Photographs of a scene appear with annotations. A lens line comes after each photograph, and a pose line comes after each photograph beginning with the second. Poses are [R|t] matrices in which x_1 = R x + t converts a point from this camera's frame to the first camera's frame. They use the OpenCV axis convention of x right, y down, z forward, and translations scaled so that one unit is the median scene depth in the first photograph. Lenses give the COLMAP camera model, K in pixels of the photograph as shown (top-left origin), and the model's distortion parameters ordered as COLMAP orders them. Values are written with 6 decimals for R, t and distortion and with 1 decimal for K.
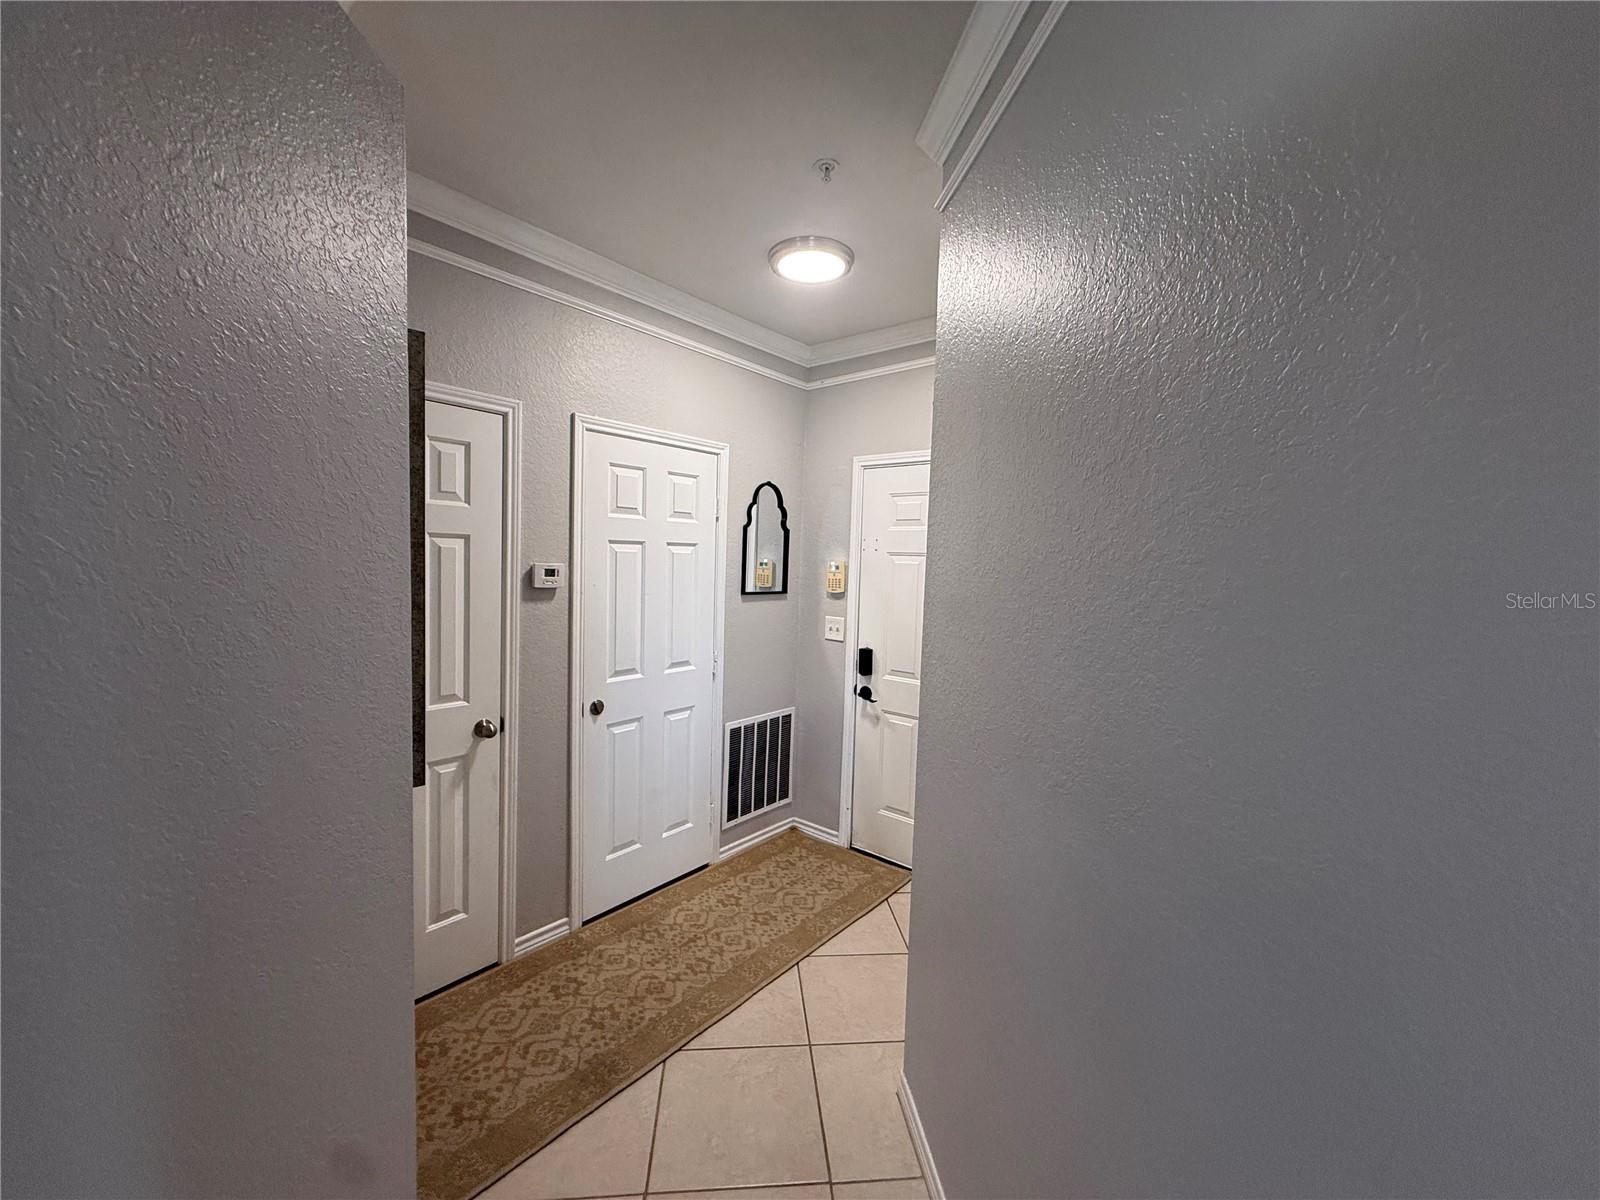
lens RADIAL K [[637.1, 0, 796.0], [0, 637.1, 598.1], [0, 0, 1]] dist [-0.001507, 0.000503]
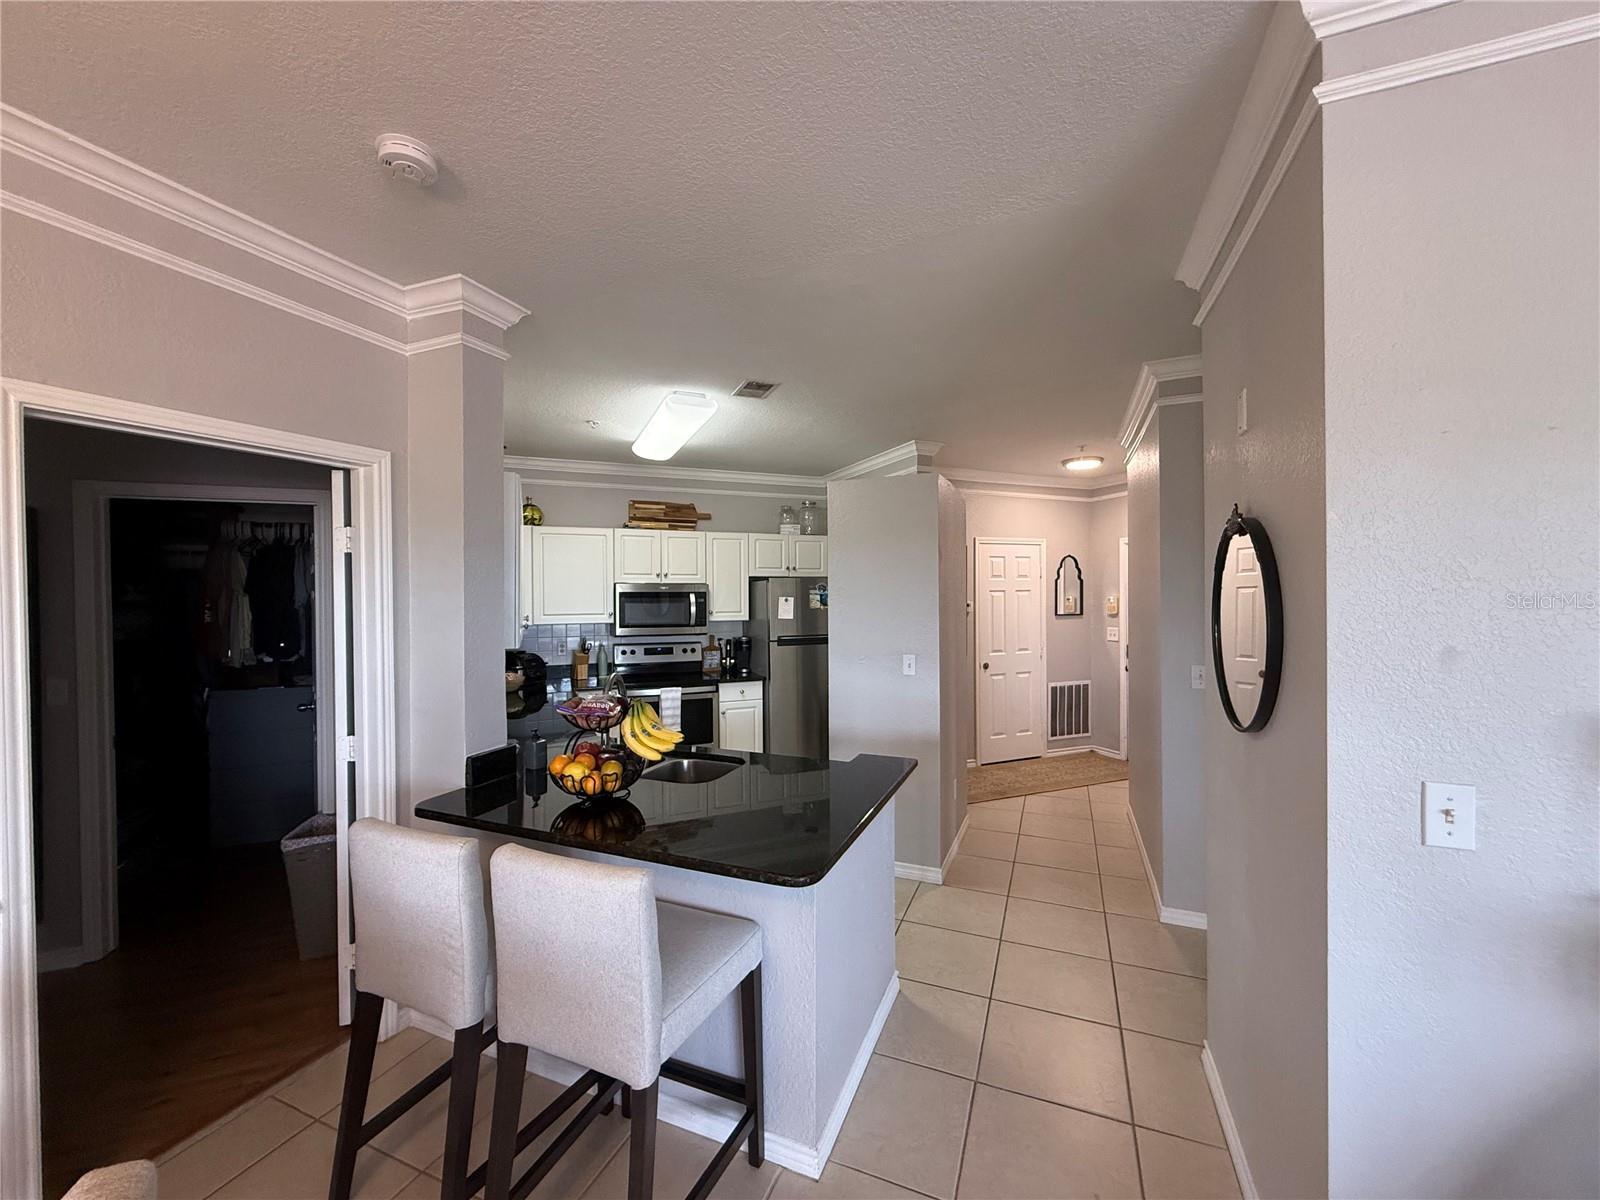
lens RADIAL K [[637.1, 0, 796.0], [0, 637.1, 598.1], [0, 0, 1]] dist [-0.001507, 0.000503]
pose [[0.883935, -0.032712, -0.466464, 0.114277], [0.004470, 0.998096, -0.061524, 0.054222], [0.467588, 0.052298, 0.882398, -1.004245]]
